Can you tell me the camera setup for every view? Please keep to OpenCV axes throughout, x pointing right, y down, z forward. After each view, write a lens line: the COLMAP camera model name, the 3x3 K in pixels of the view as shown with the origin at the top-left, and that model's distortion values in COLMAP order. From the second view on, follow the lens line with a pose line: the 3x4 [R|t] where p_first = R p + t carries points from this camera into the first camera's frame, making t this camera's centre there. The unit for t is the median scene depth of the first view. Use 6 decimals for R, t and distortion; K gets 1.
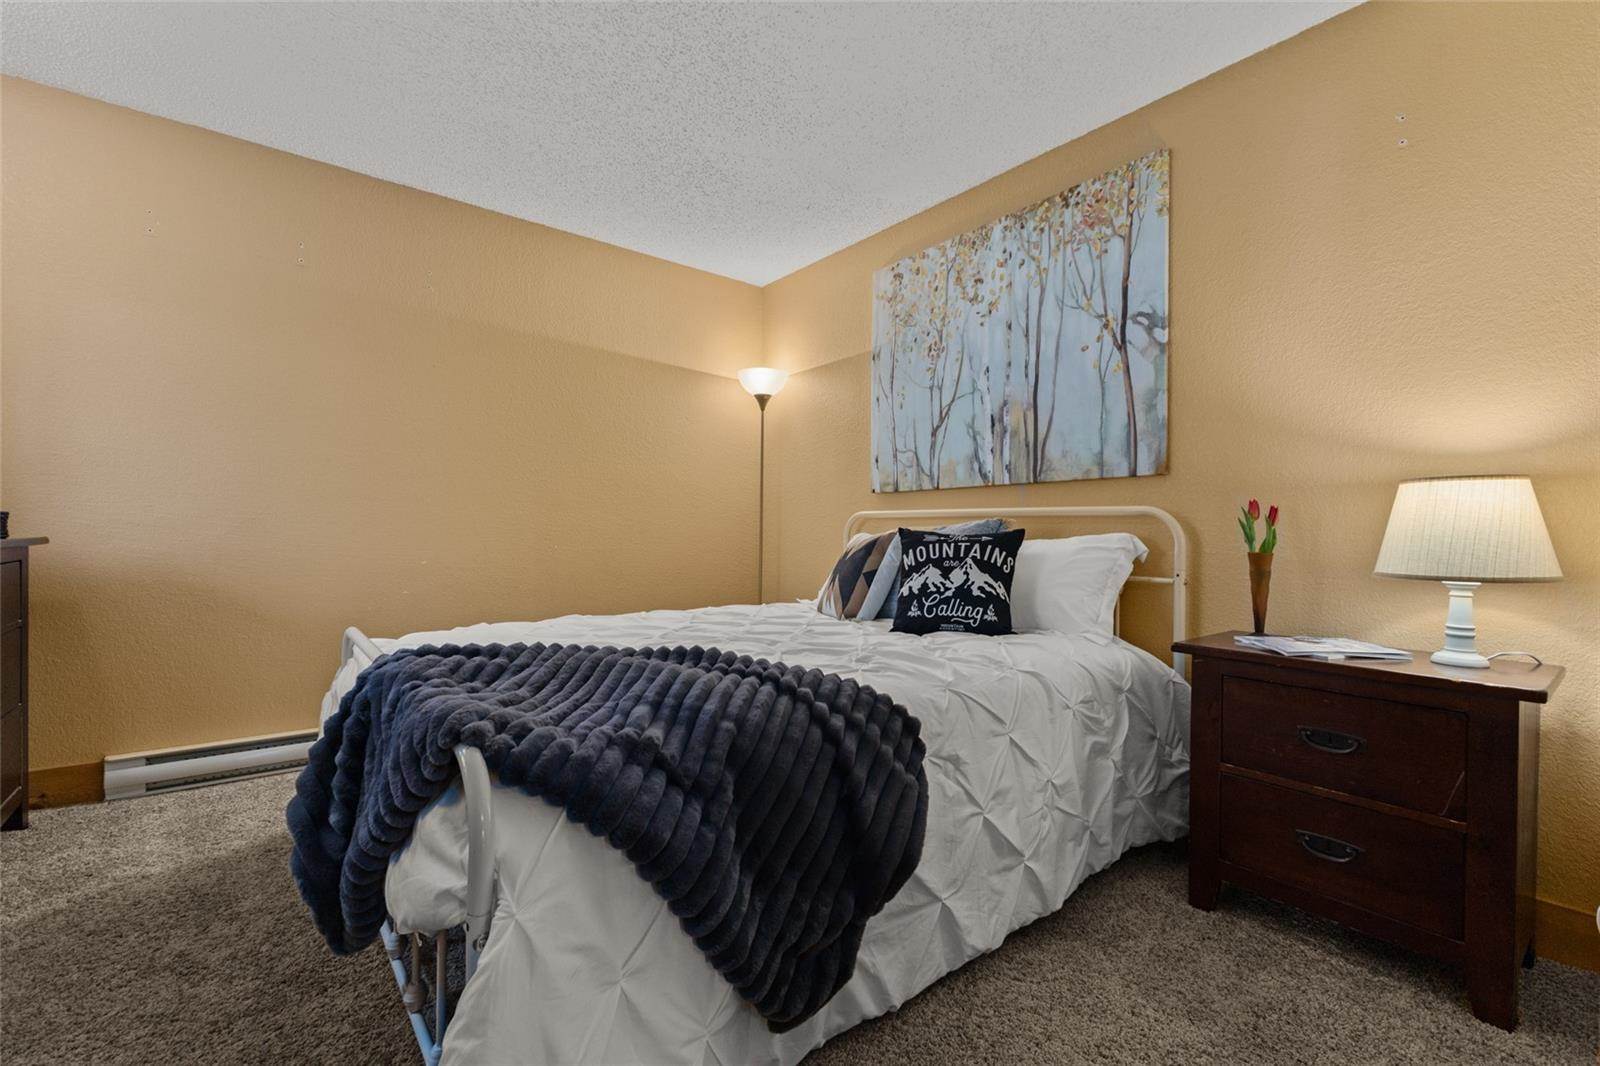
lens RADIAL K [[704.9, 0, 798.4], [0, 704.9, 540.5], [0, 0, 1]] dist [0.004640, 0.000039]
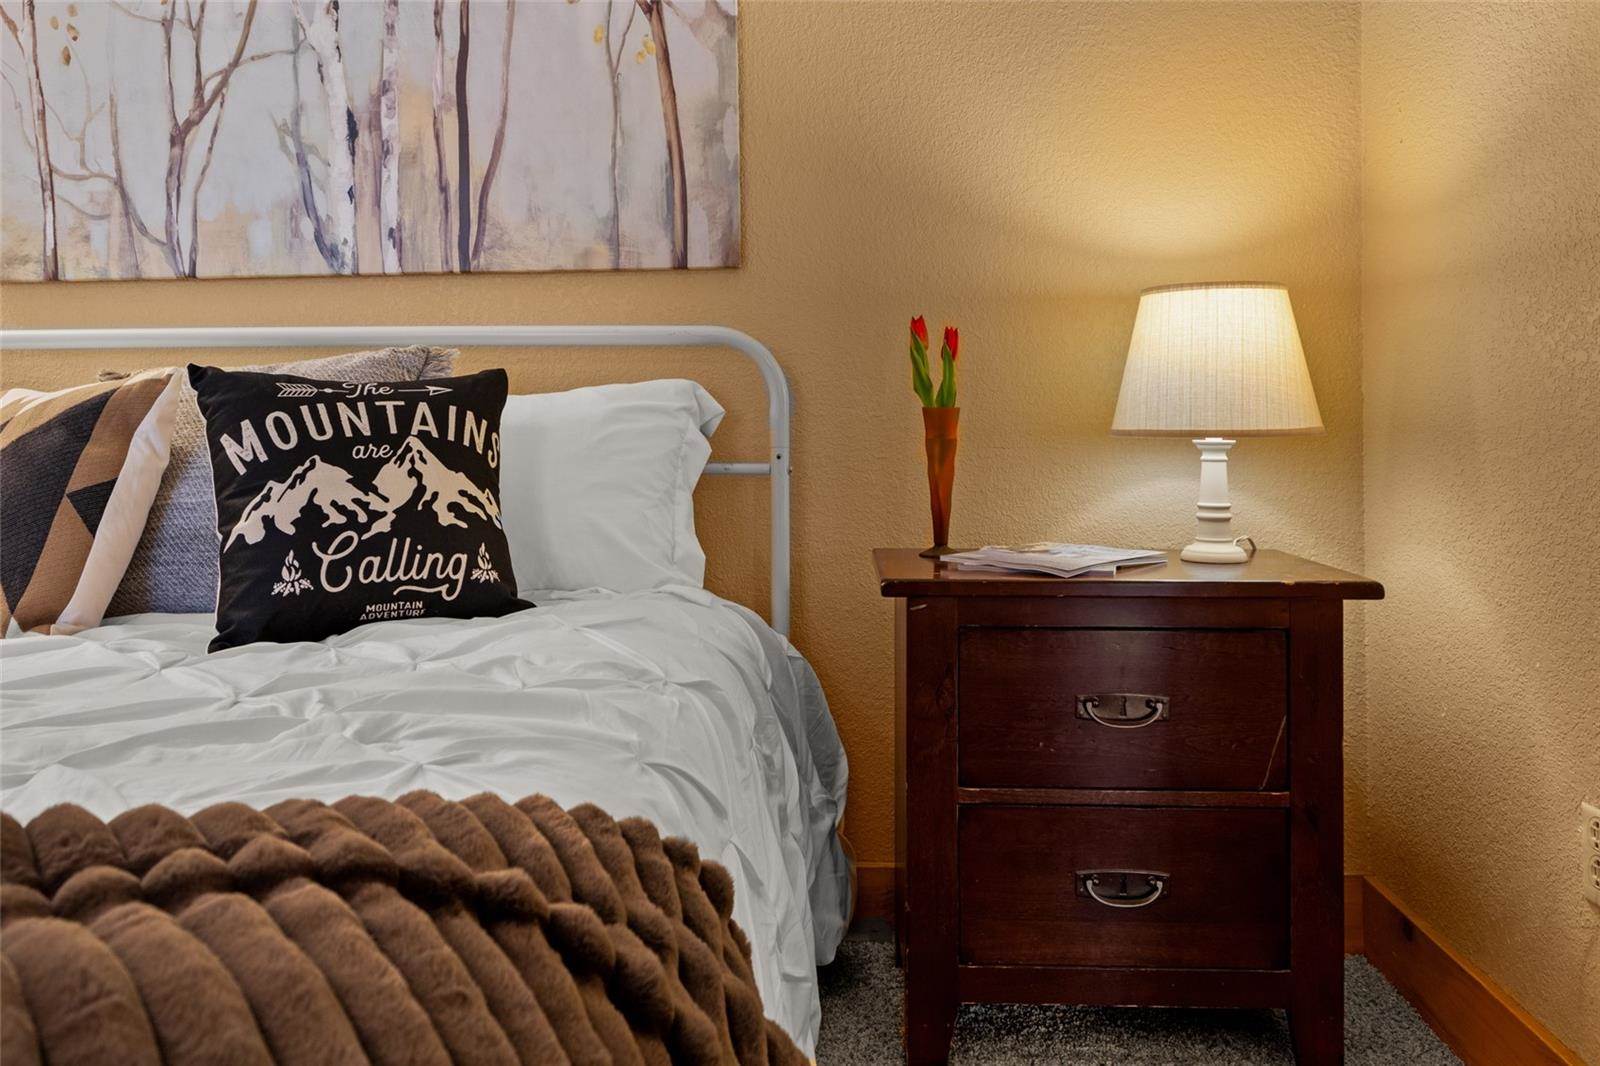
lens RADIAL K [[1292.3, 0, 799.3], [0, 1292.3, 423.4], [0, 0, 1]] dist [0.007614, -0.004105]
pose [[0.649451, -0.018961, 0.760167, -0.181340], [0.023295, 0.999716, 0.005033, 0.018352], [-0.760047, 0.014439, 0.649708, 0.335519]]
